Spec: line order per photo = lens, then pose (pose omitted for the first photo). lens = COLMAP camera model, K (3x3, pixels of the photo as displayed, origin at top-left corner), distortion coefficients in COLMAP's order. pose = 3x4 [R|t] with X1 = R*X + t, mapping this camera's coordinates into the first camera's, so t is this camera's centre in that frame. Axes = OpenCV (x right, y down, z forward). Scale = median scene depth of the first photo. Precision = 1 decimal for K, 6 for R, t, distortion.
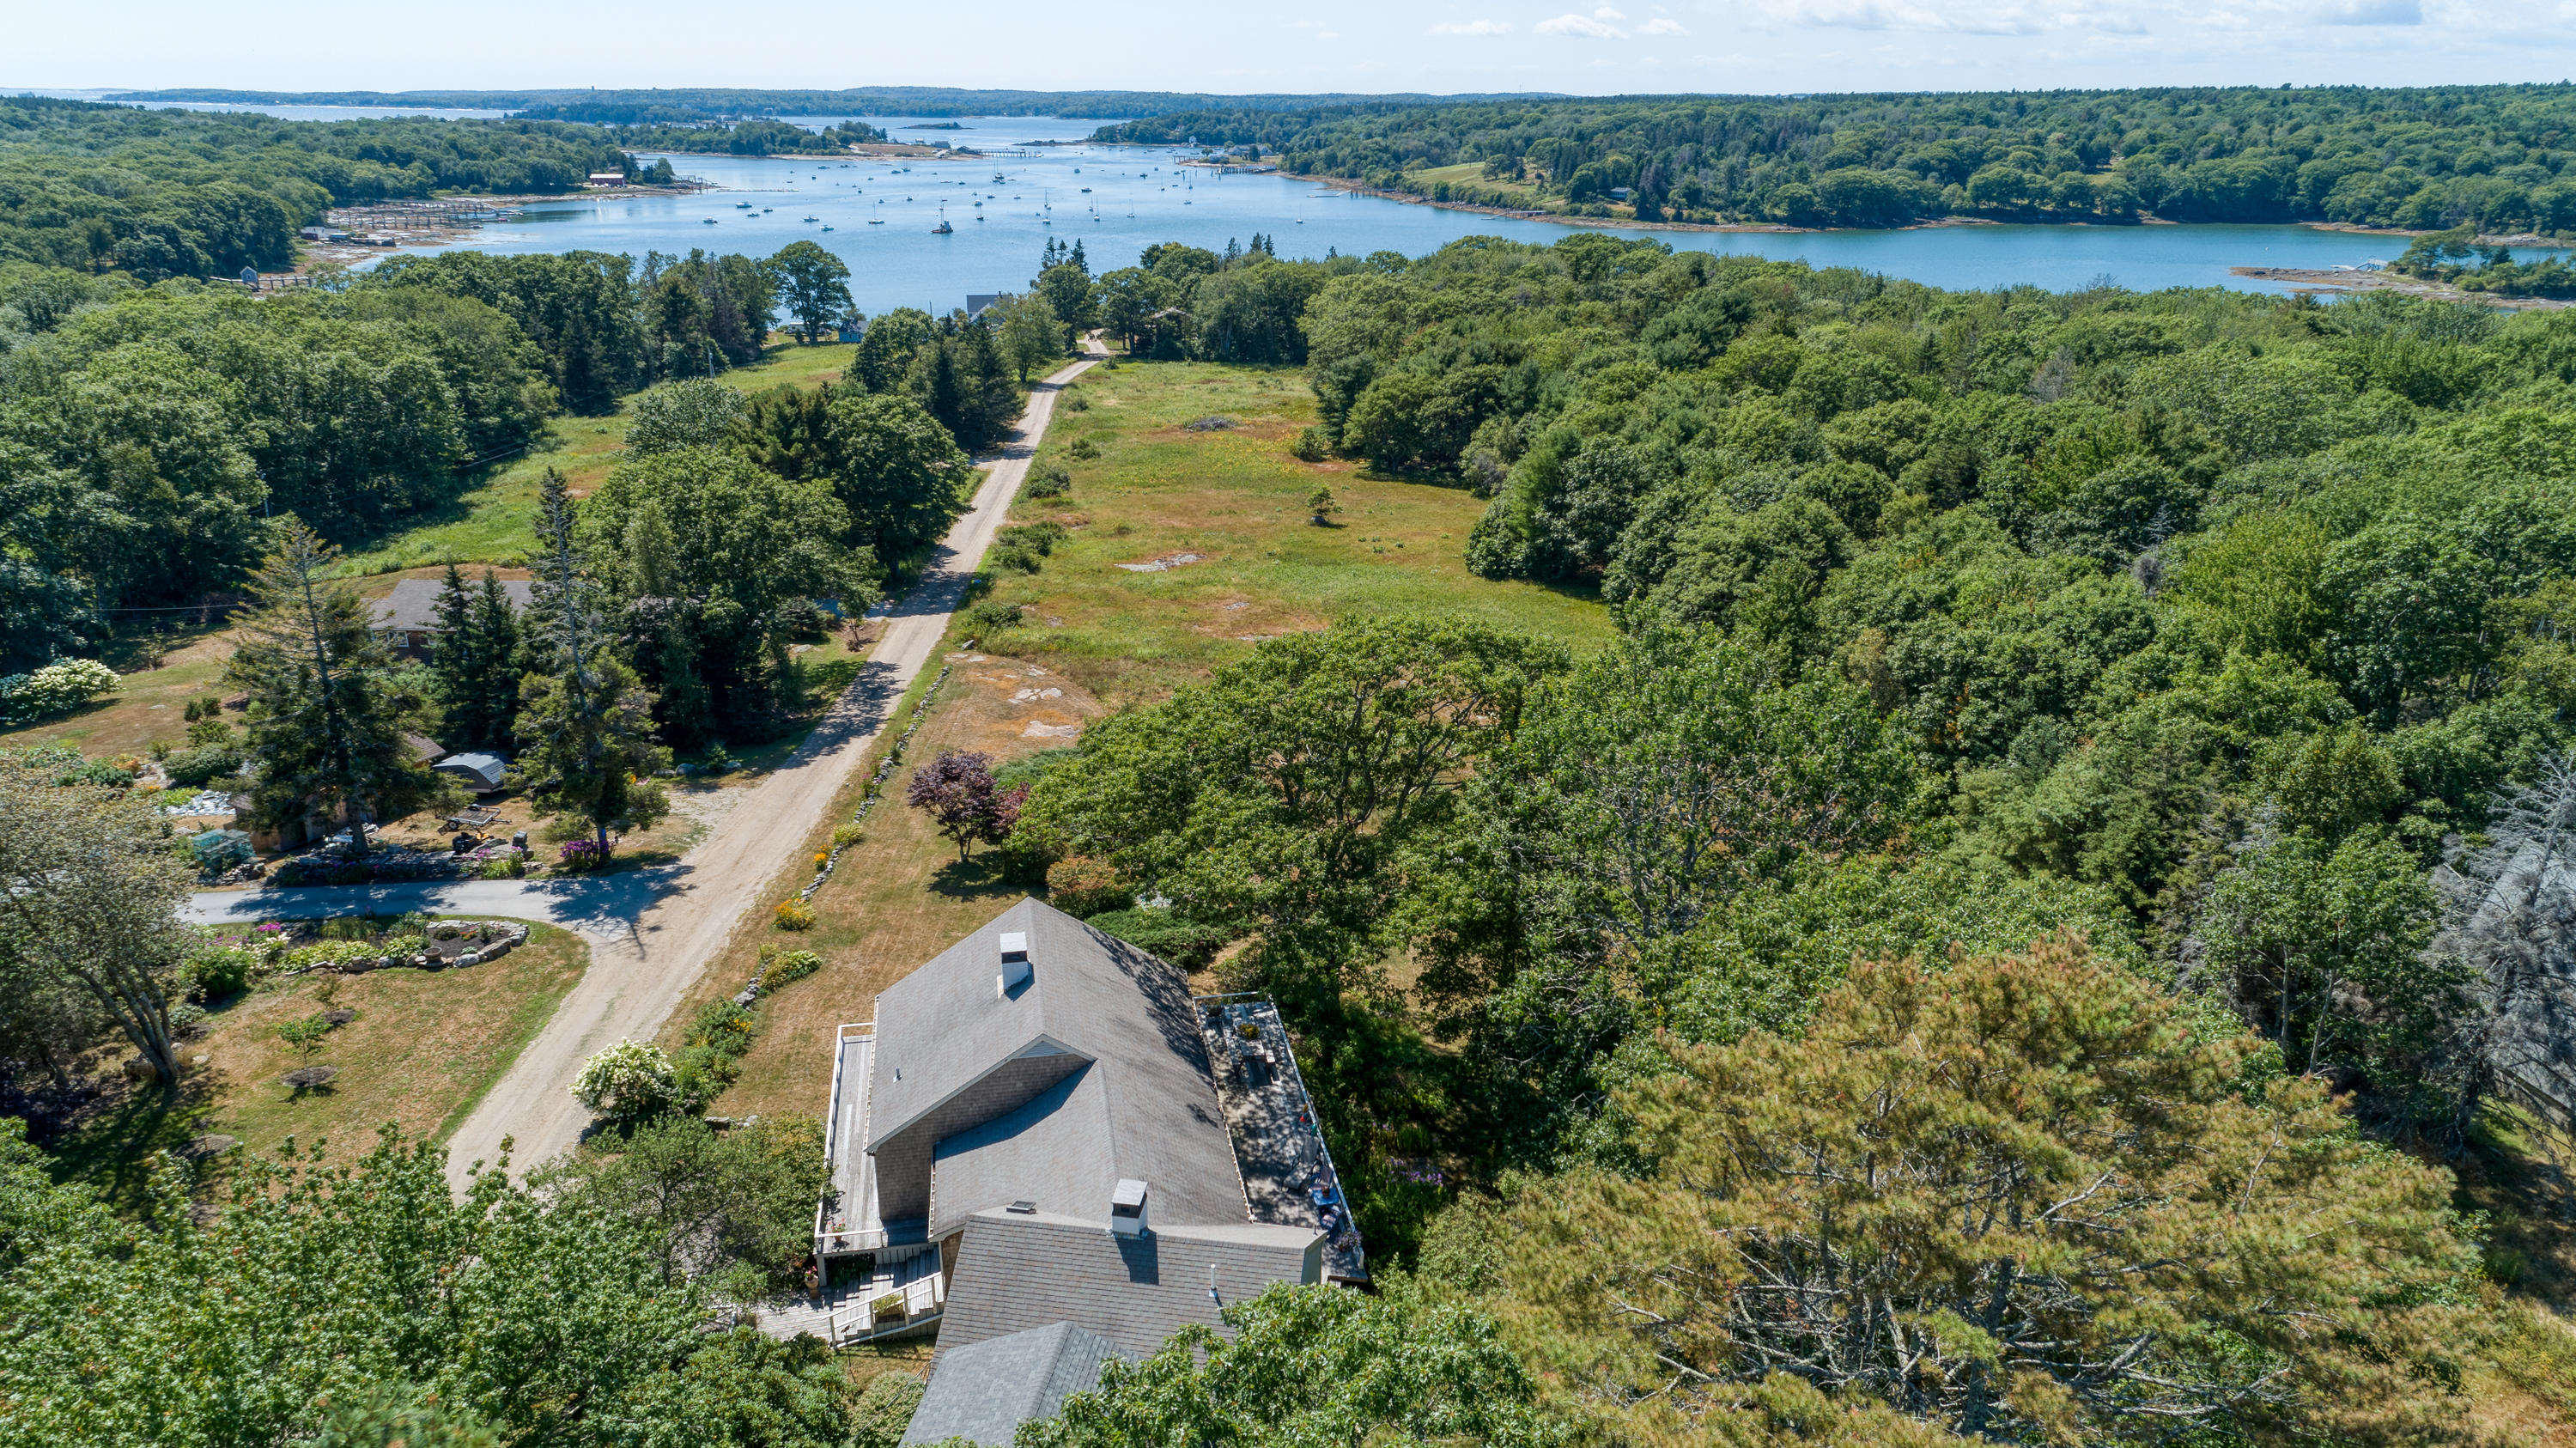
lens RADIAL K [[1705.6, 0, 1290.1], [0, 1705.6, 724.4], [0, 0, 1]] dist [0.008892, 0.010184]
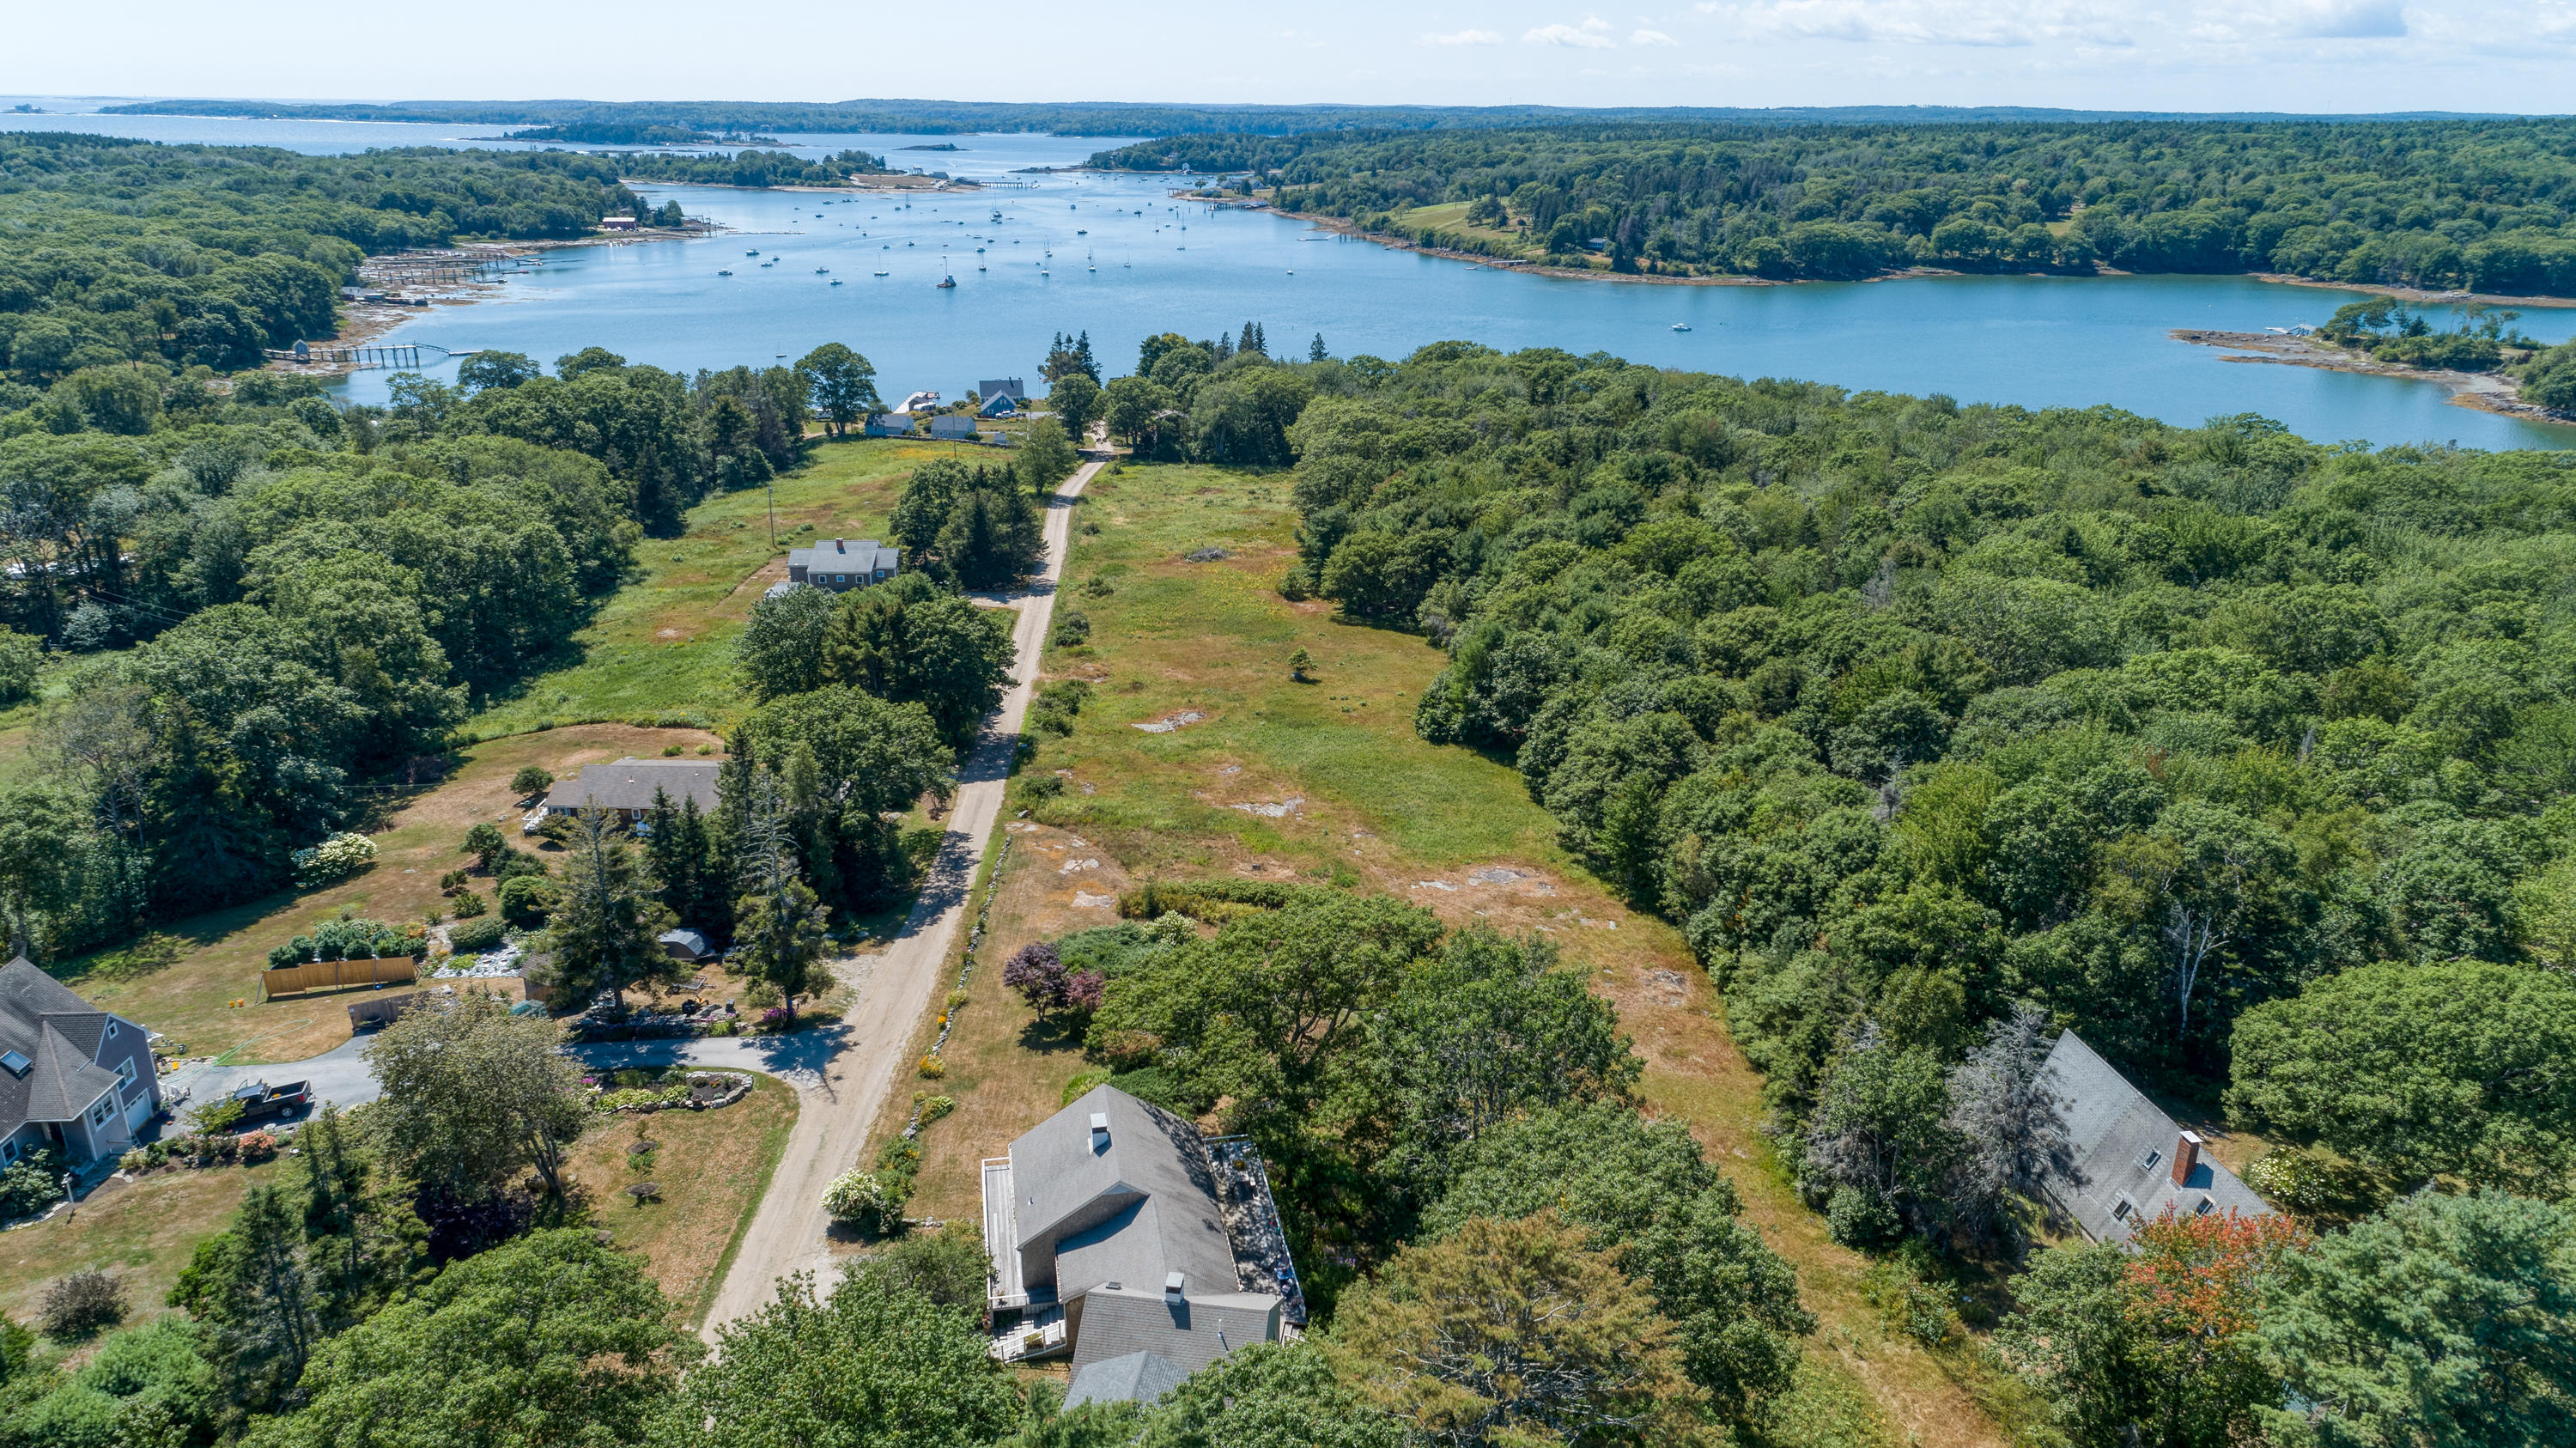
lens RADIAL K [[1705.6, 0, 1290.1], [0, 1705.6, 724.4], [0, 0, 1]] dist [0.008892, 0.010184]
pose [[0.999989, 0.000242, 0.004590, 0.007056], [-0.000225, 0.999993, -0.003630, -0.100054], [-0.004591, 0.003629, 0.999983, -0.266098]]
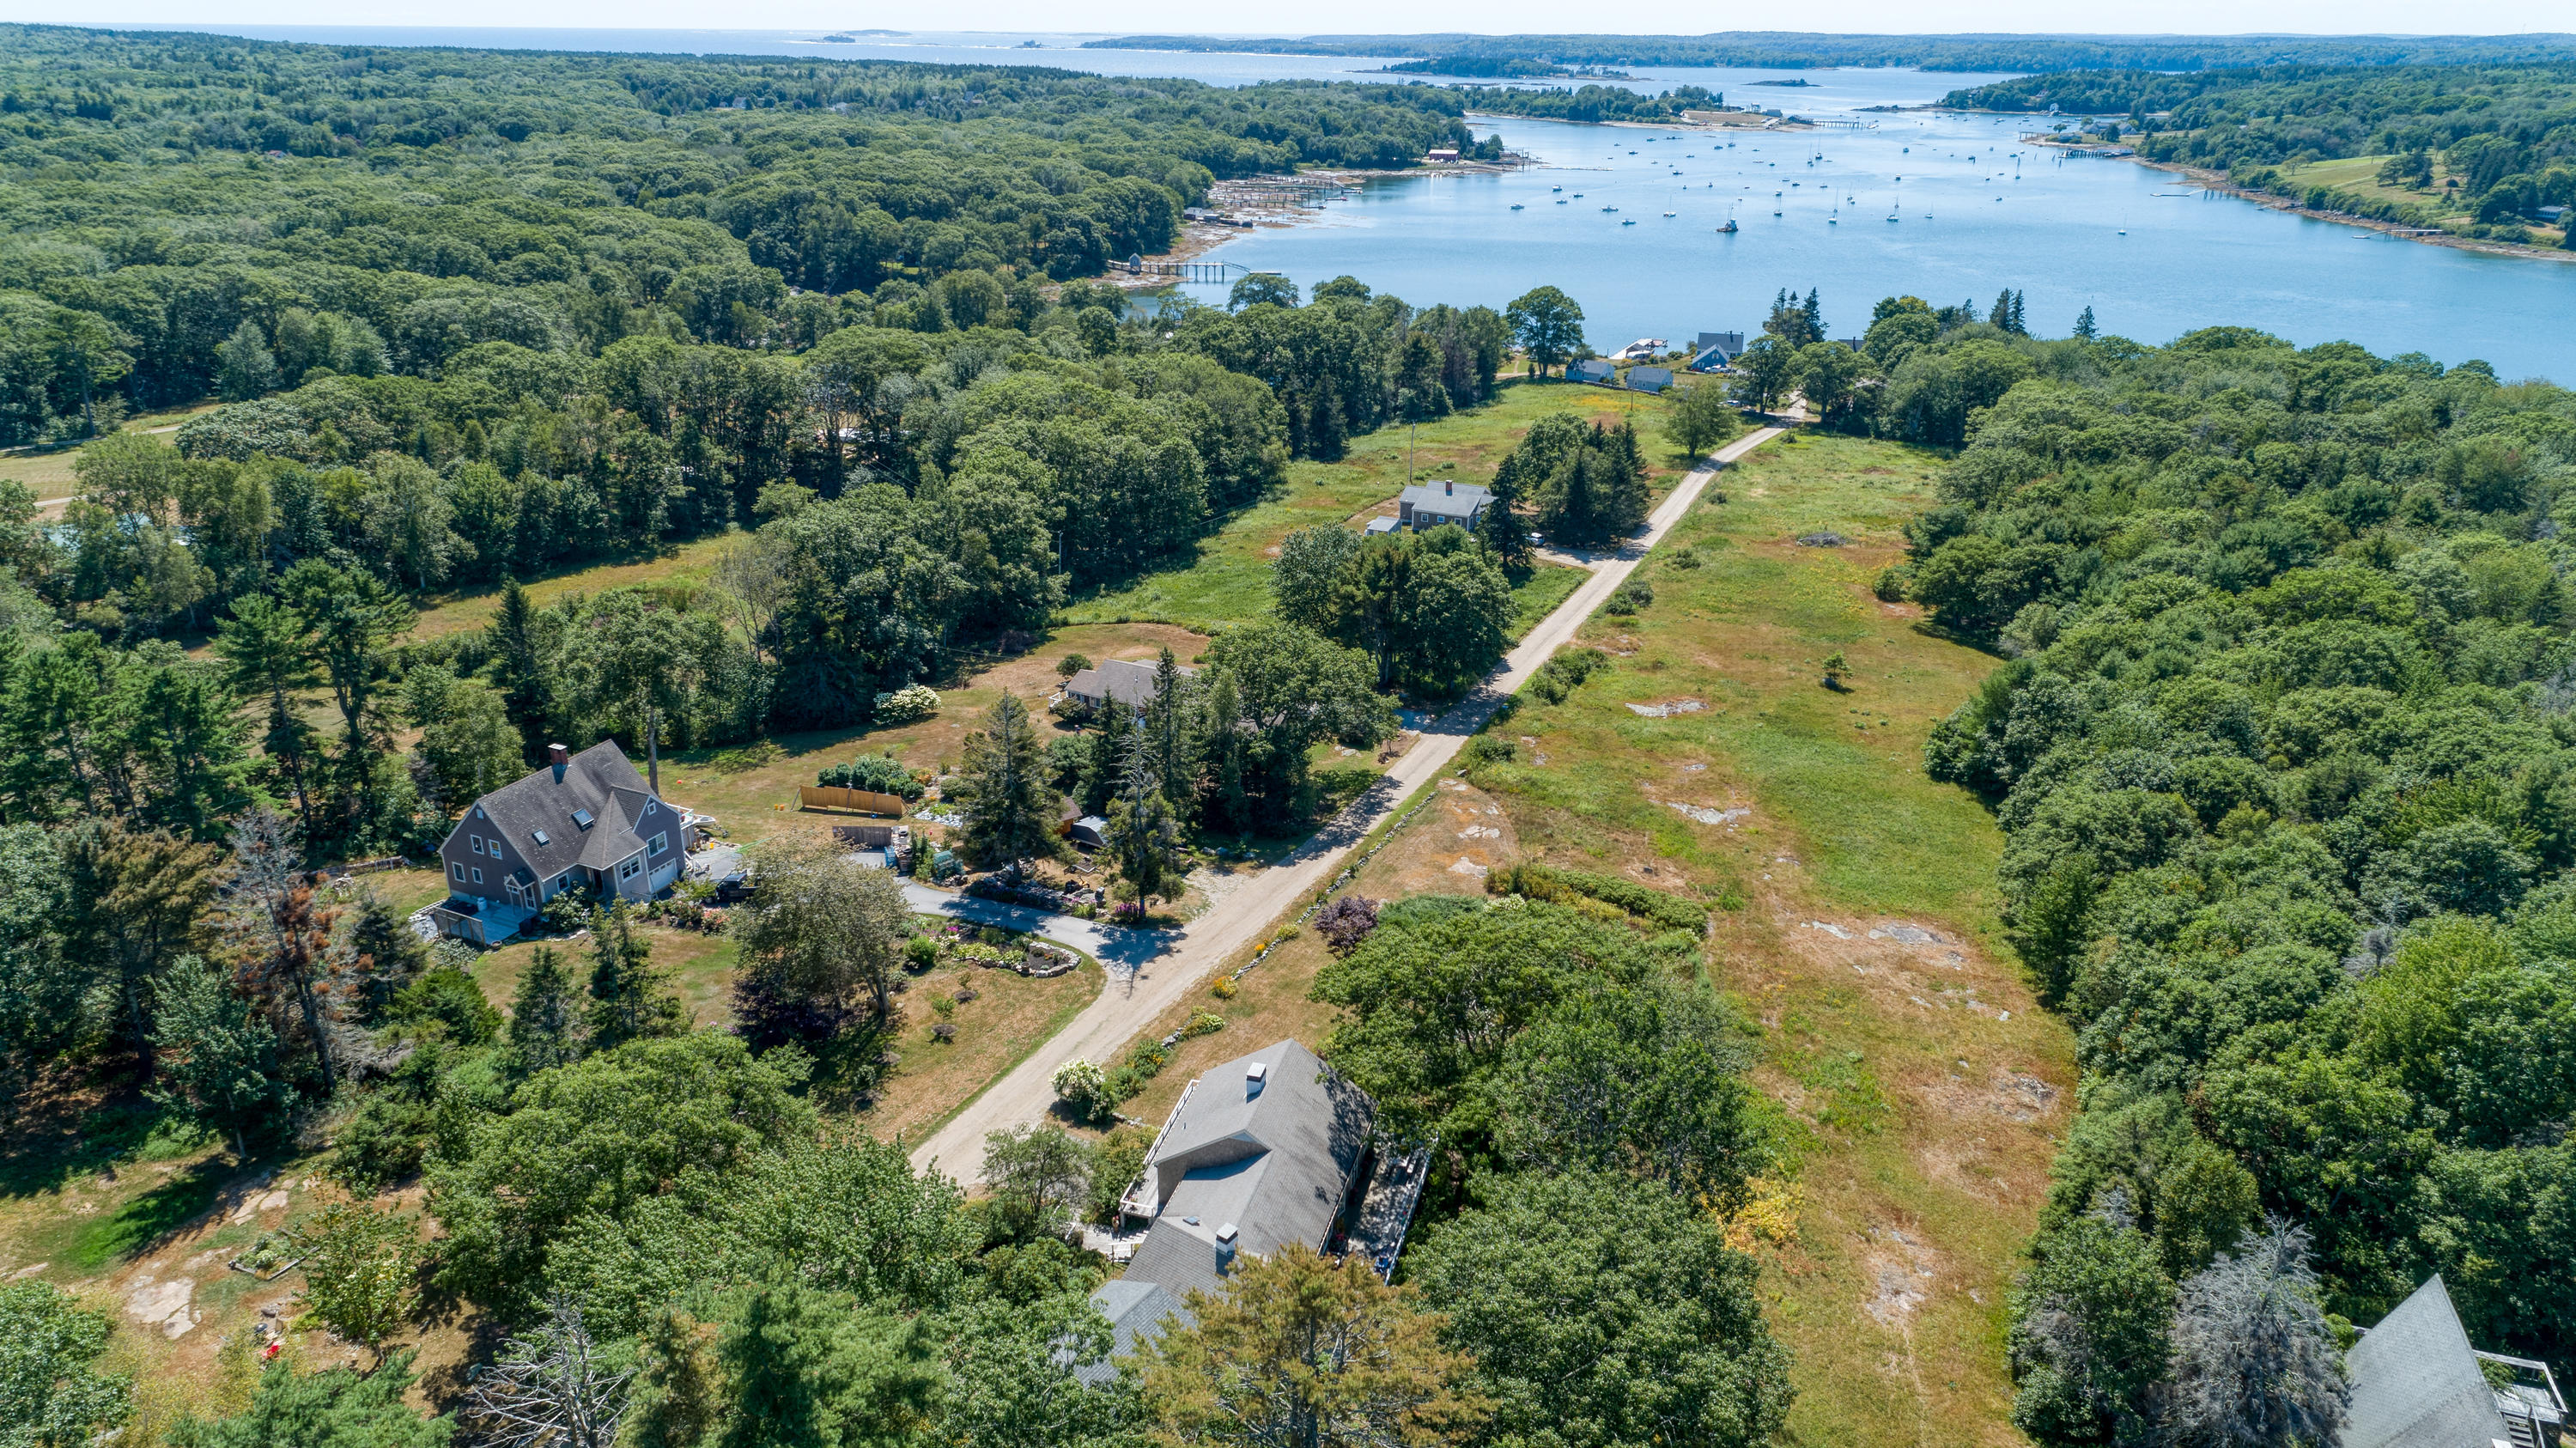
lens RADIAL K [[1705.6, 0, 1290.1], [0, 1705.6, 724.4], [0, 0, 1]] dist [0.008892, 0.010184]
pose [[0.894396, 0.170188, -0.413631, 0.211936], [-0.157085, 0.985392, 0.065773, -0.136215], [0.418783, 0.006149, 0.908066, -0.233506]]
